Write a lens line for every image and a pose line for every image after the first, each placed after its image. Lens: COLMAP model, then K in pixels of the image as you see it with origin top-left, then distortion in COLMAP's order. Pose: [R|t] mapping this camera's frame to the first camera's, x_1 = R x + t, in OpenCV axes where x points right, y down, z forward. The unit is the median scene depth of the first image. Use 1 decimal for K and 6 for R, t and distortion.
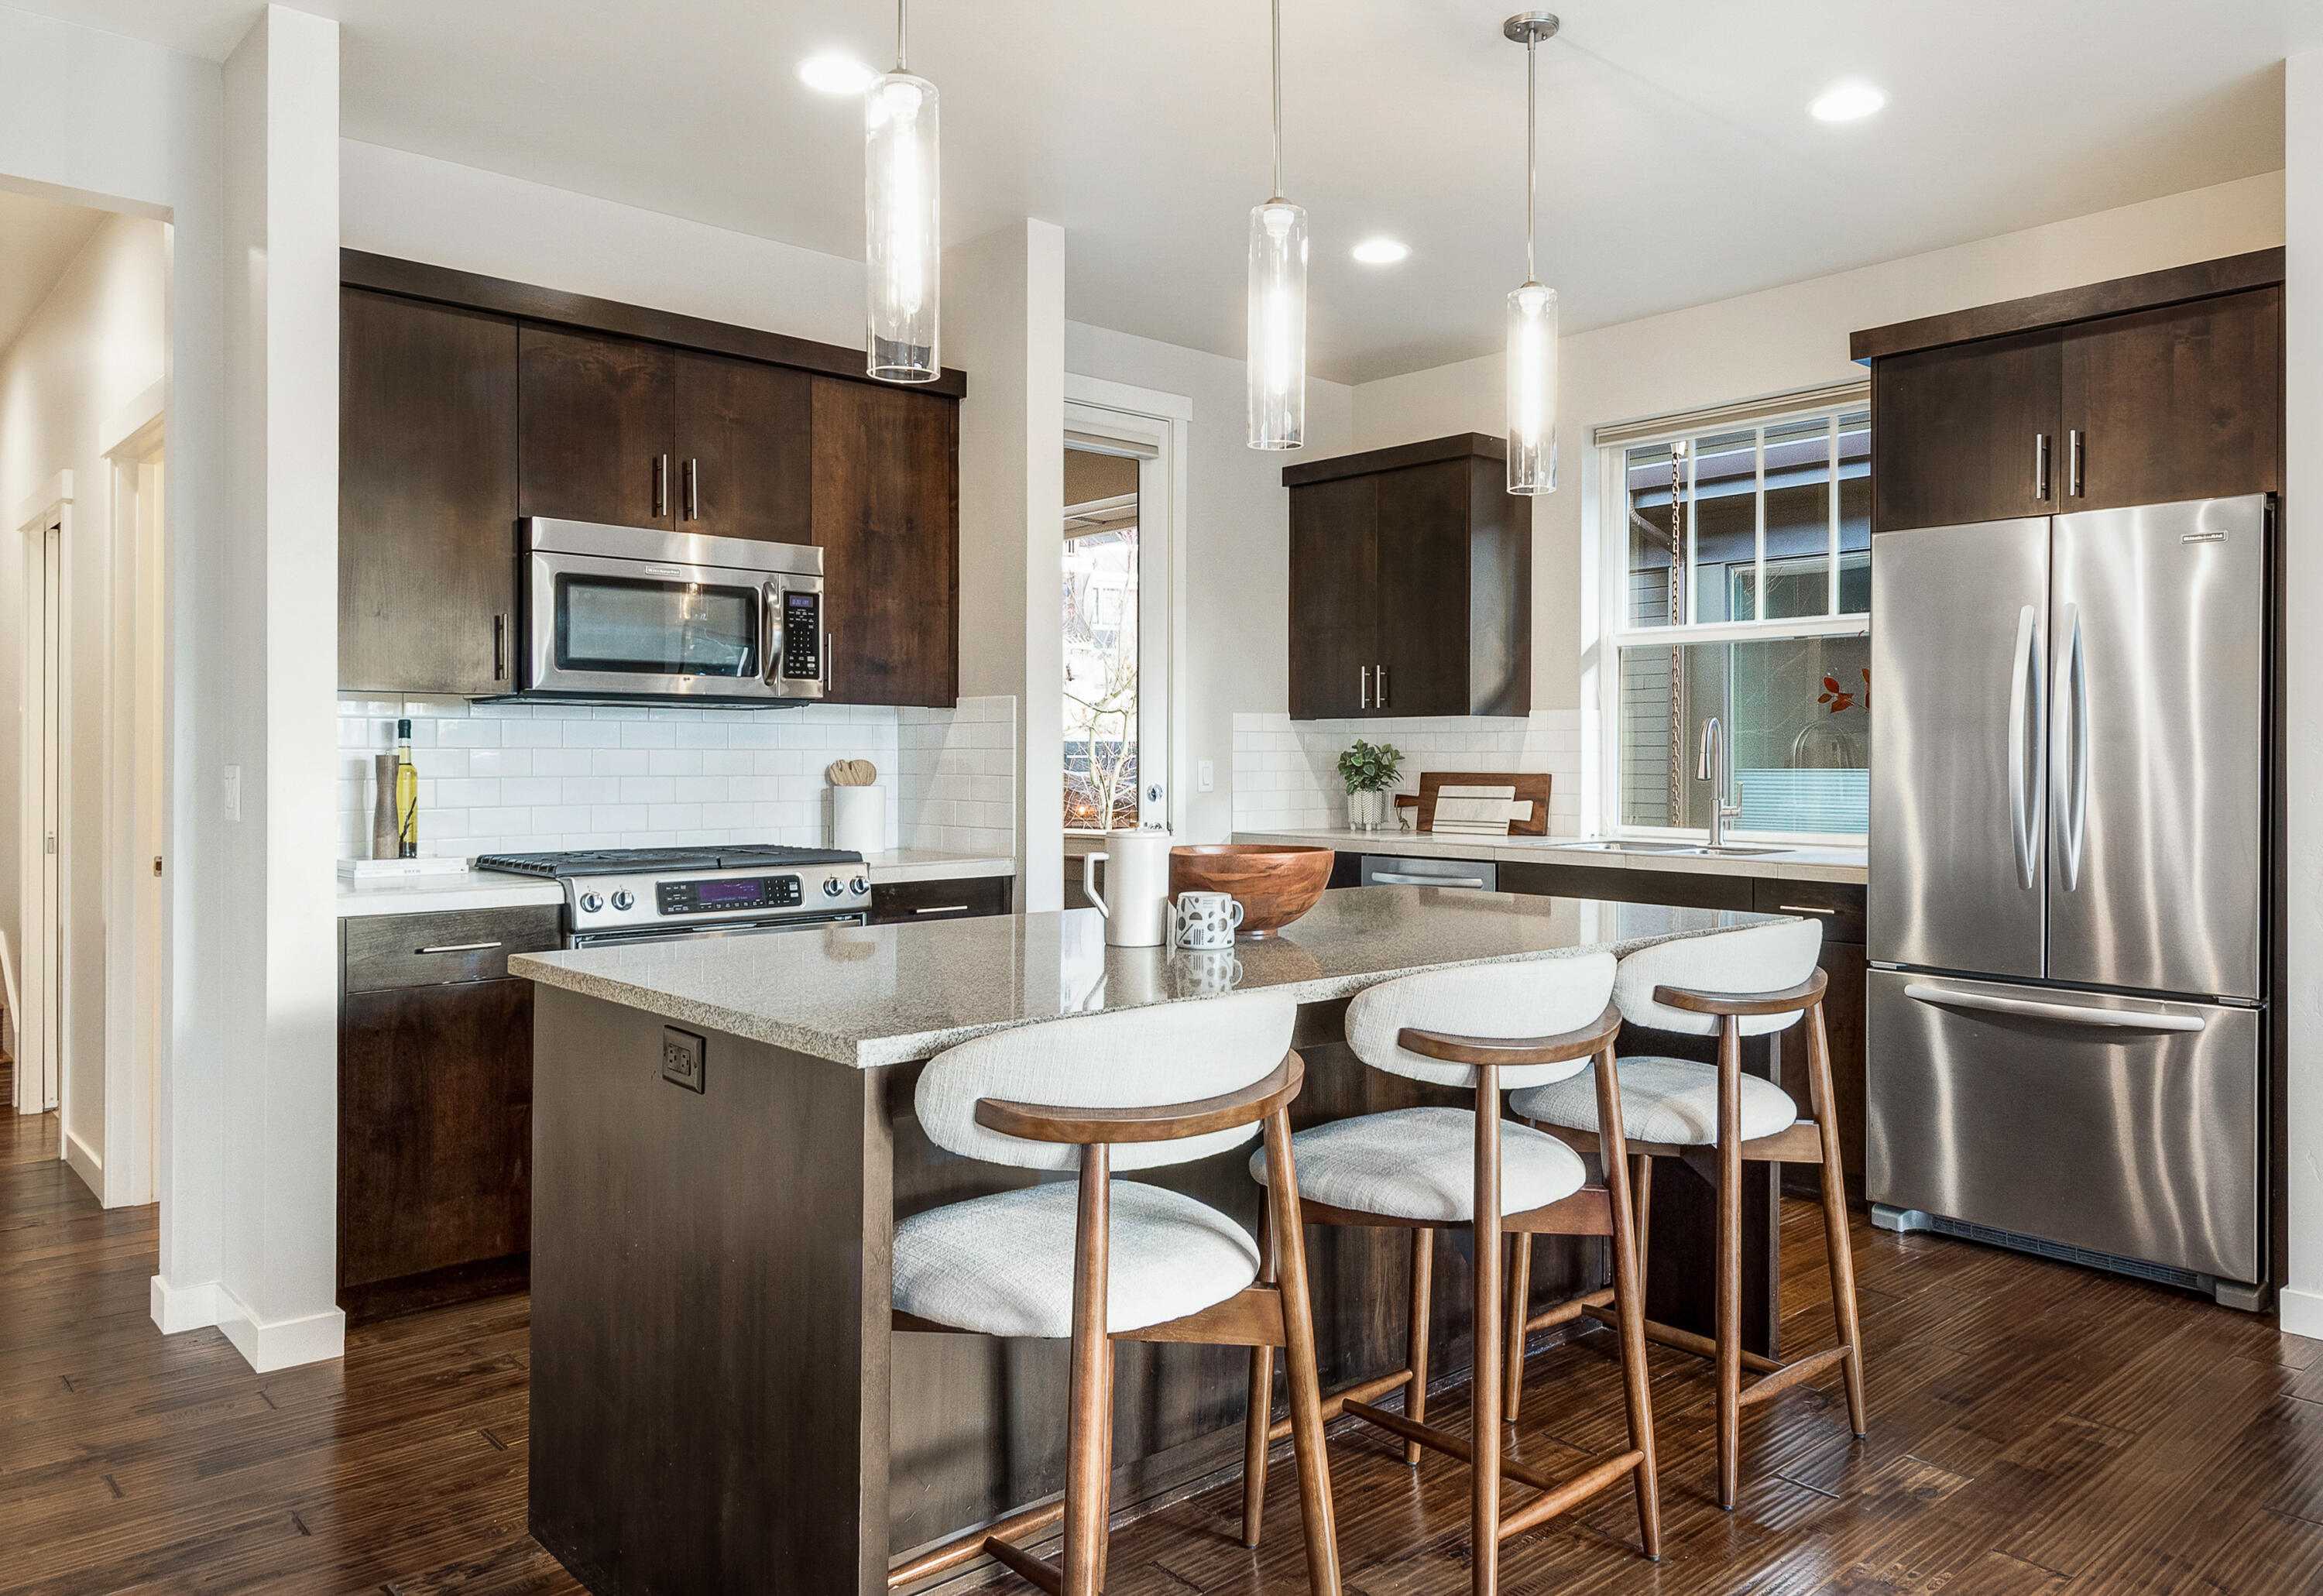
lens RADIAL K [[1589.9, 0, 1147.3], [0, 1589.9, 762.3], [0, 0, 1]] dist [0.021455, -0.004486]
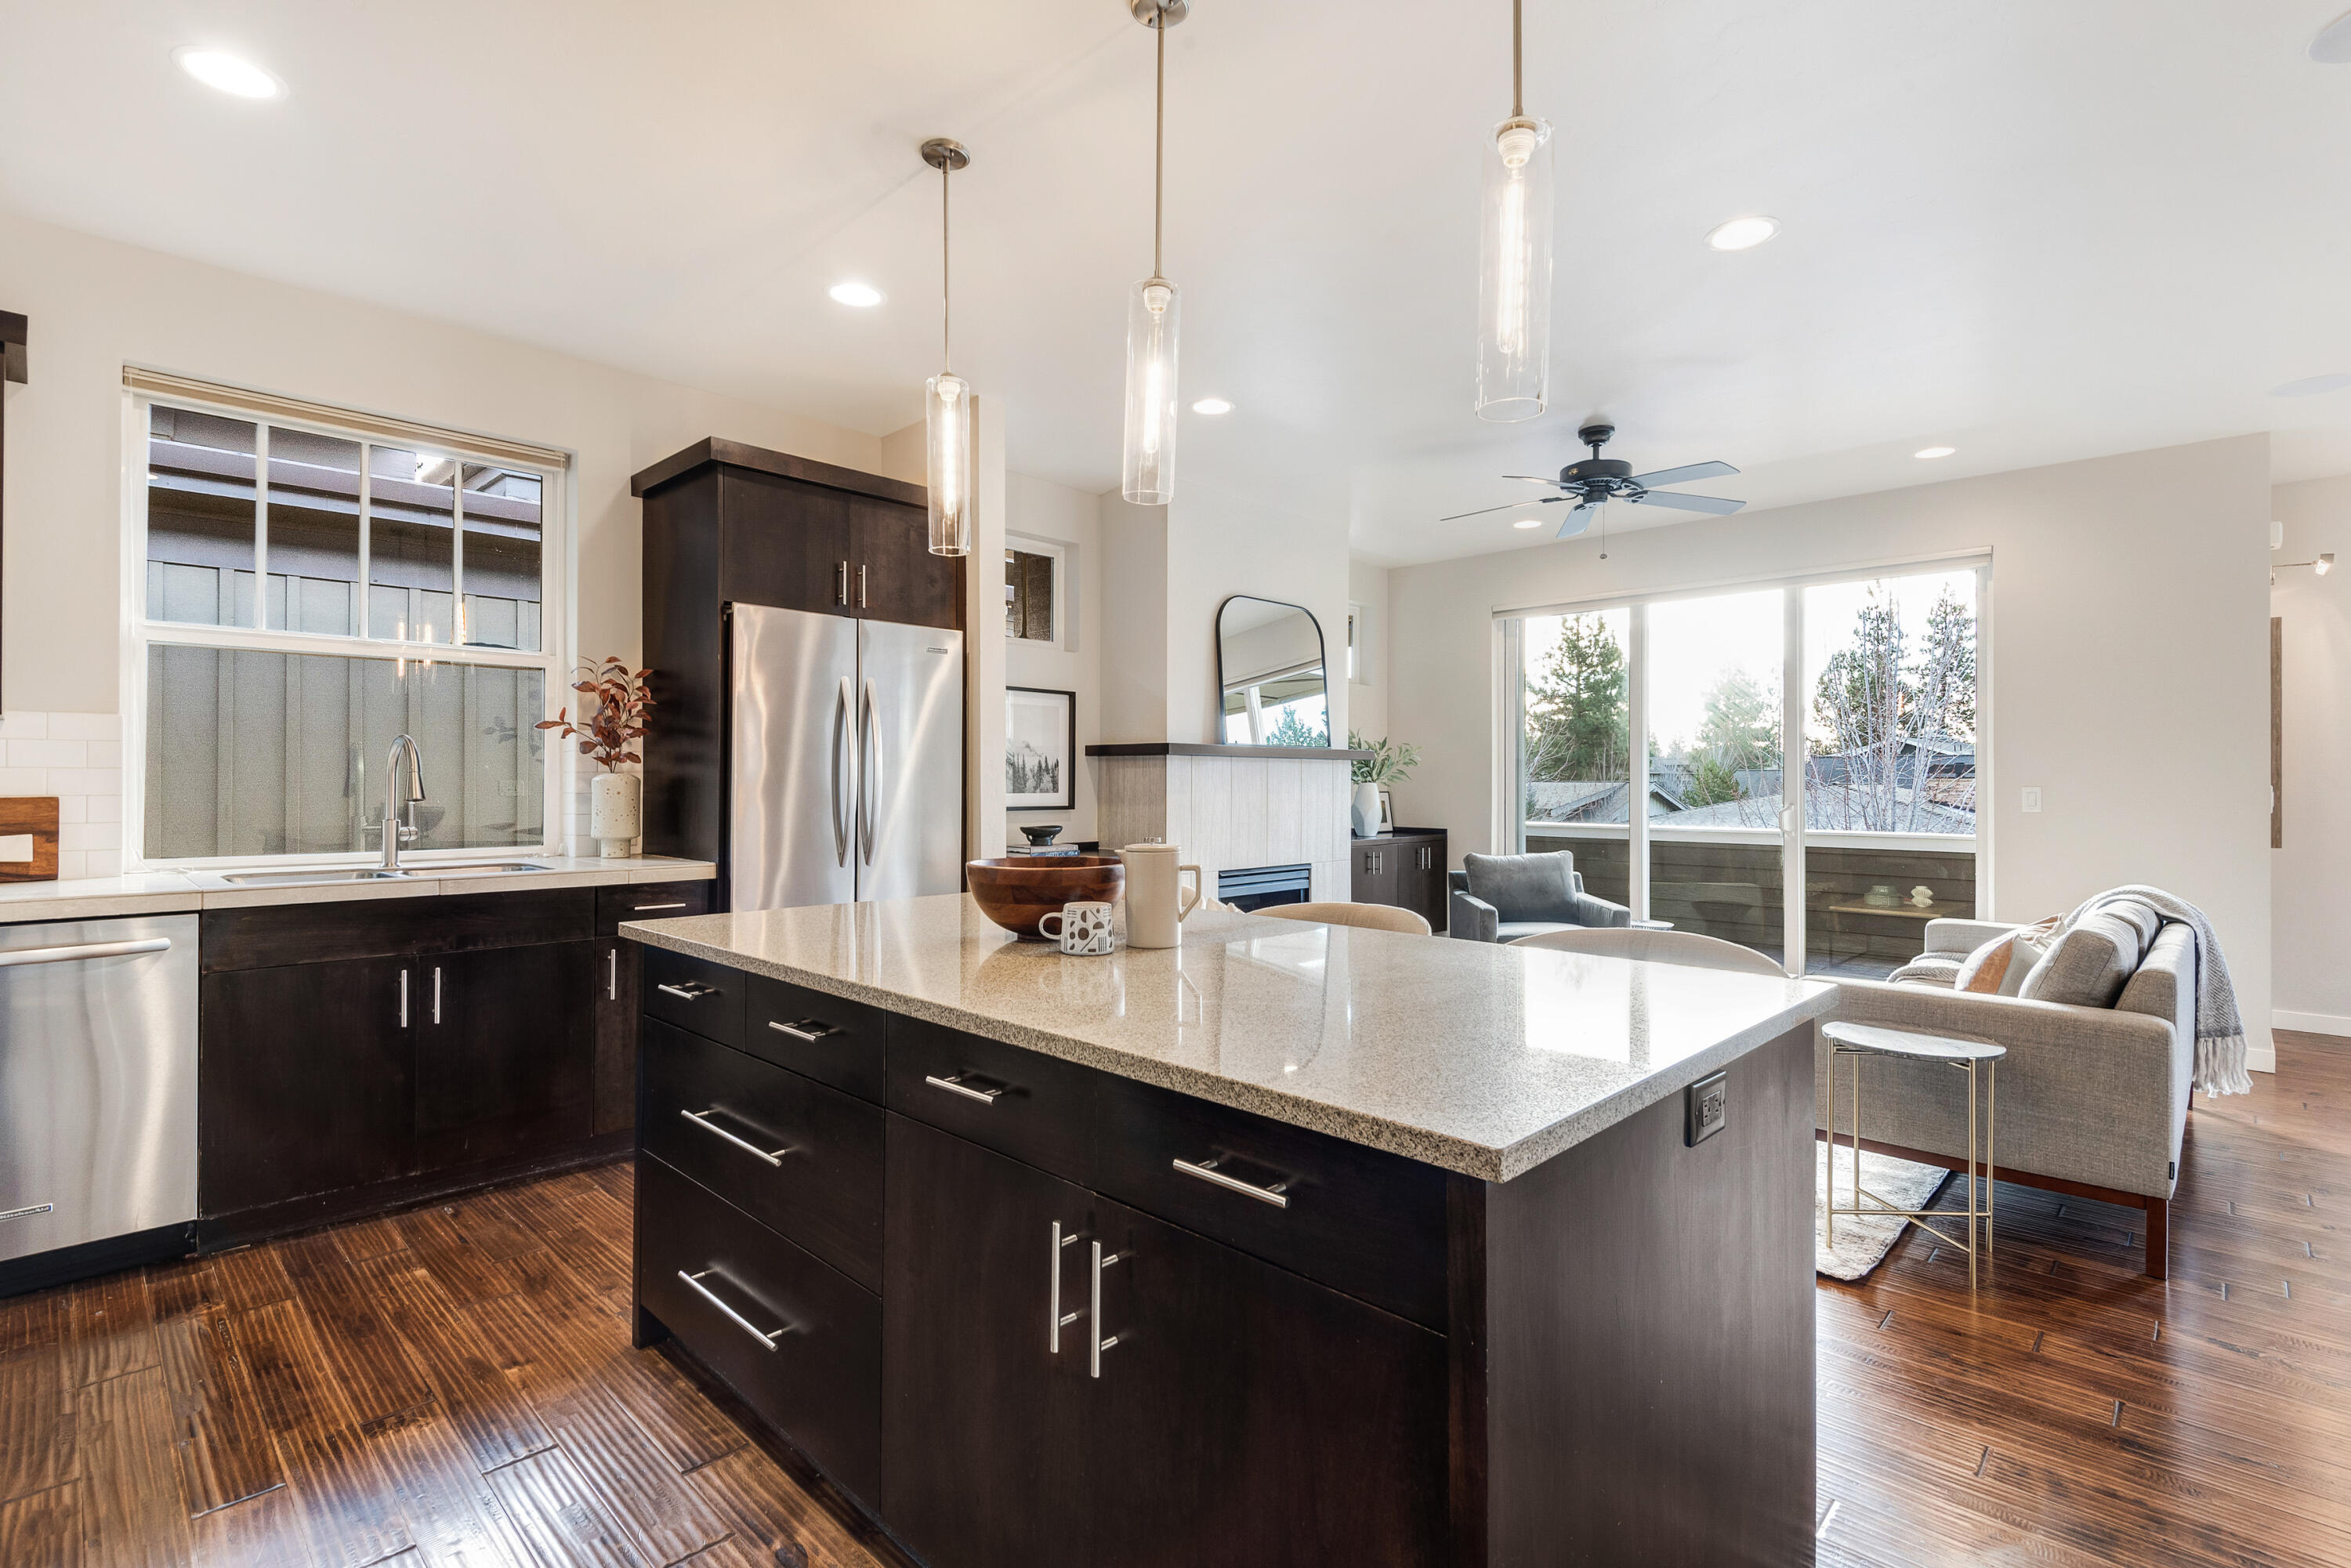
lens RADIAL K [[1081.3, 0, 1151.2], [0, 1081.3, 766.1], [0, 0, 1]] dist [0.019432, -0.010965]
pose [[-0.064149, 0.008486, 0.997904, -0.412217], [-0.001081, 0.999963, -0.008573, -0.006031], [-0.997940, -0.001629, -0.064138, 0.687028]]
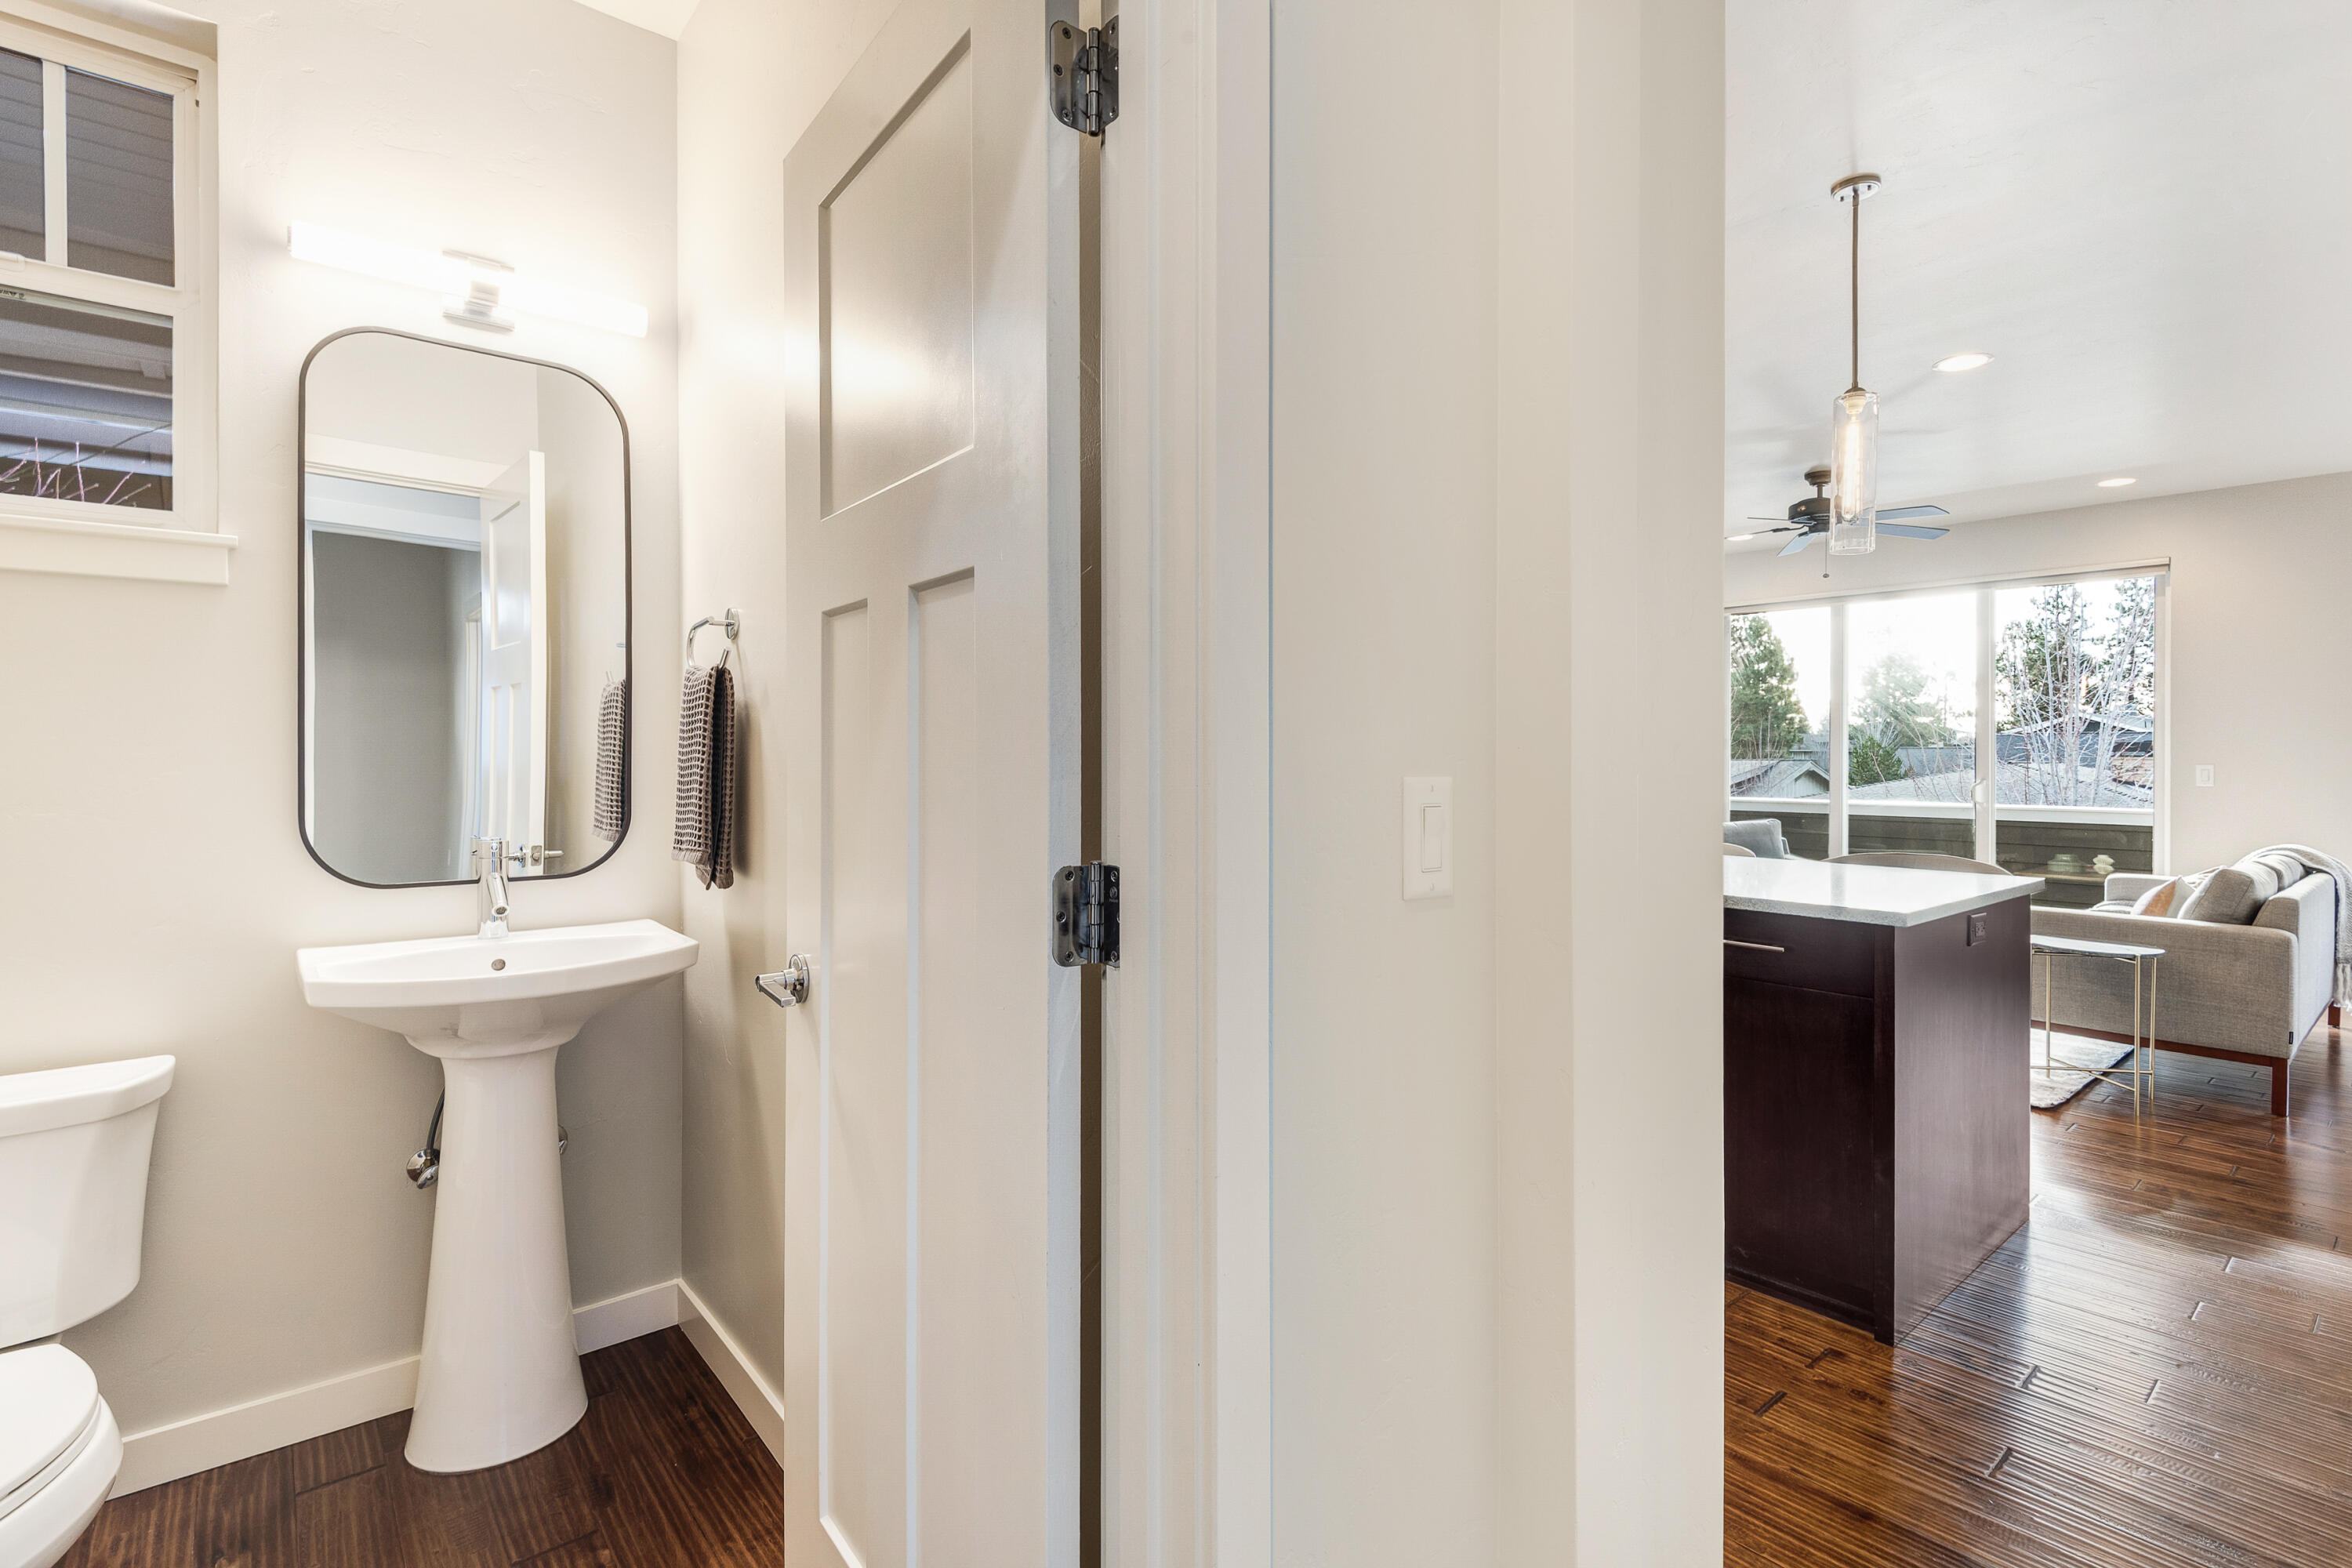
lens RADIAL K [[1081.8, 0, 1170.6], [0, 1081.8, 751.4], [0, 0, 1]] dist [0.019432, -0.010965]
pose [[0.029632, 0.001730, 0.999559, -0.725417], [-0.000952, 0.999998, -0.001703, -0.006973], [-0.999560, -0.000901, 0.029634, 0.934919]]
